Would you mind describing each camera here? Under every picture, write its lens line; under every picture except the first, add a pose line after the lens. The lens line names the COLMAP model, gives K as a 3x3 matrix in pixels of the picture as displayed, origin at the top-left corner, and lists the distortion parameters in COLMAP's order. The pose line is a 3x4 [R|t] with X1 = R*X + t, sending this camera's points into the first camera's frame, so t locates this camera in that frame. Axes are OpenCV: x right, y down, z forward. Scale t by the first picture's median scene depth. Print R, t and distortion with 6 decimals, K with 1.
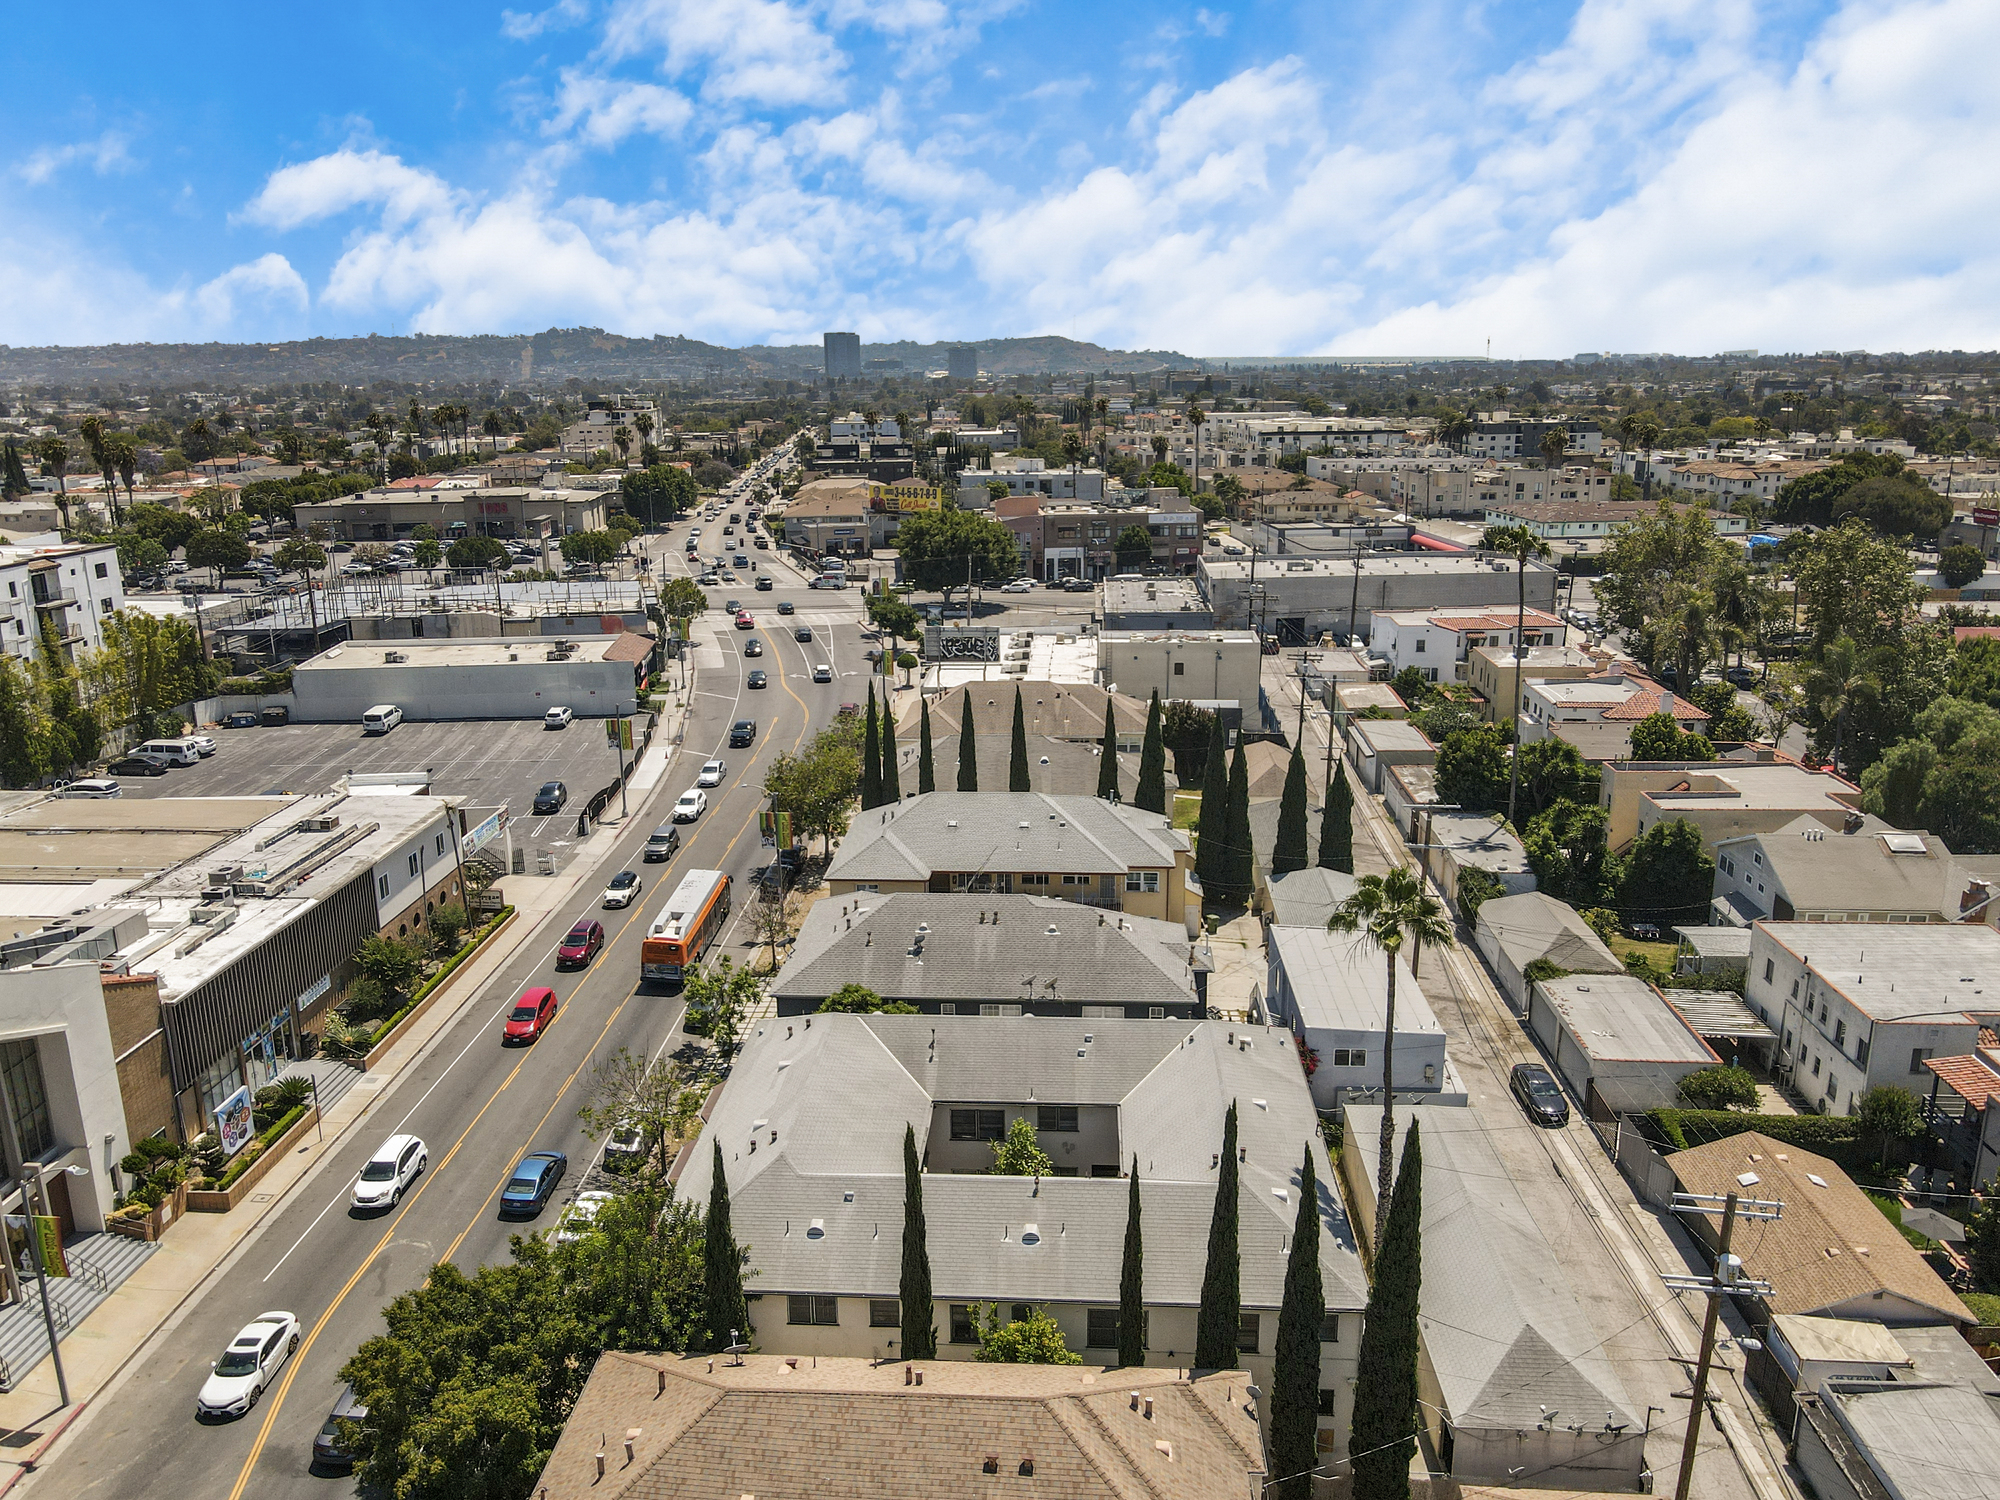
lens RADIAL K [[1474.2, 0, 1000.0], [0, 1474.2, 750.0], [0, 0, 1]] dist [0.044139, -0.001499]
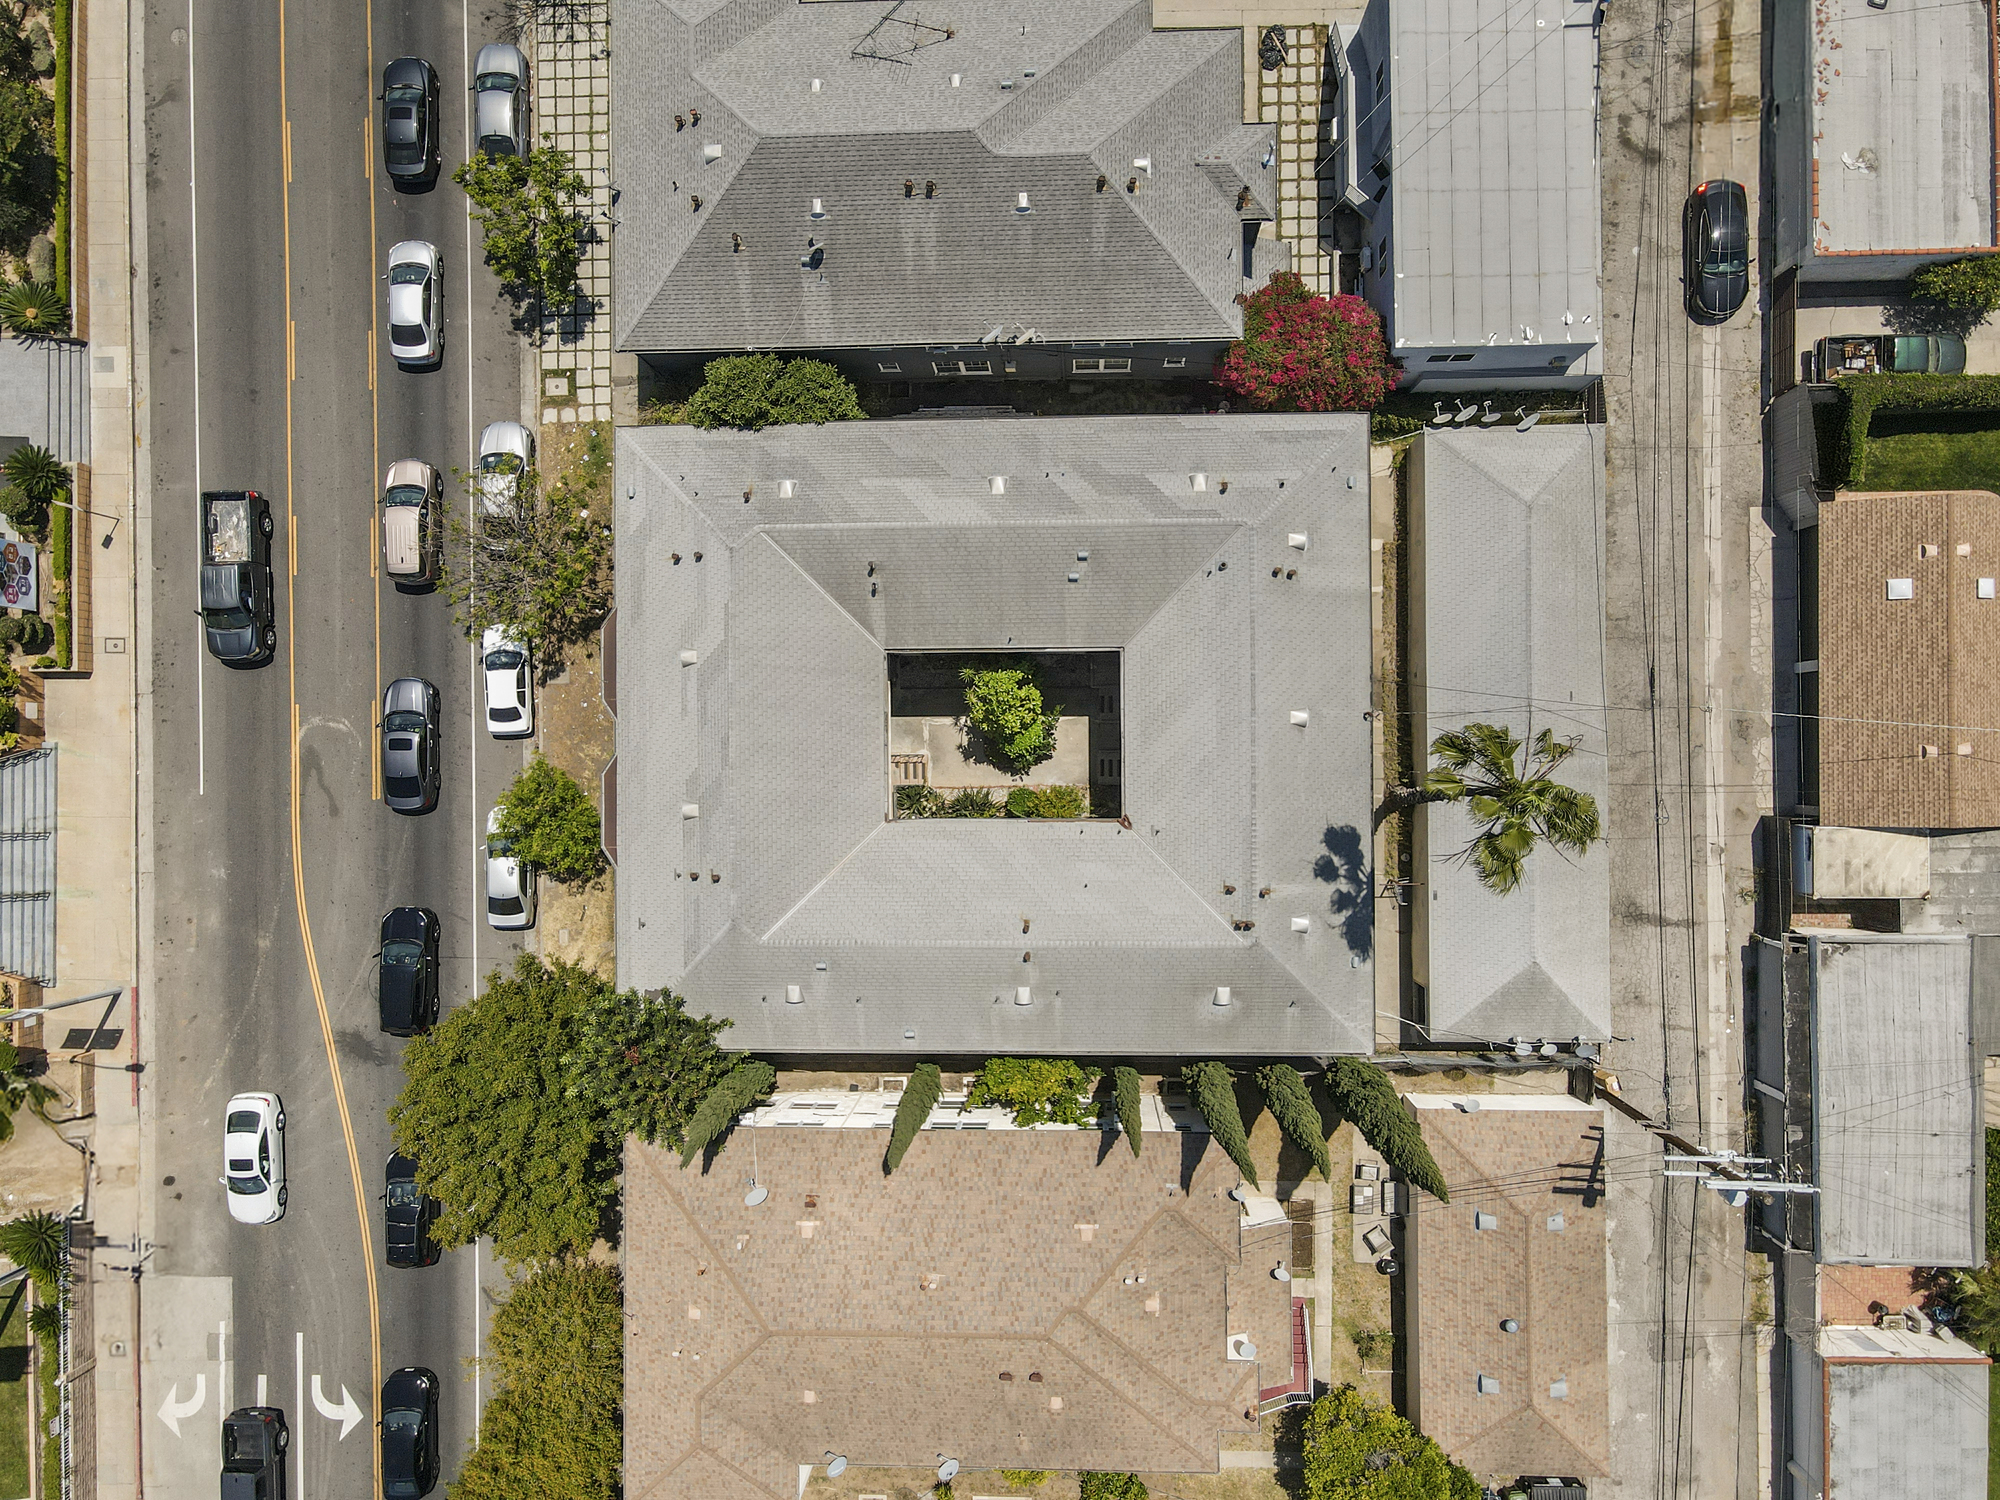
lens RADIAL K [[1474.2, 0, 1000.0], [0, 1474.2, 750.0], [0, 0, 1]] dist [0.044139, -0.001499]
pose [[0.996842, -0.064622, -0.046145, 0.047506], [0.062253, 0.275246, 0.959356, -0.495487], [-0.049294, -0.959200, 0.278399, 0.715151]]
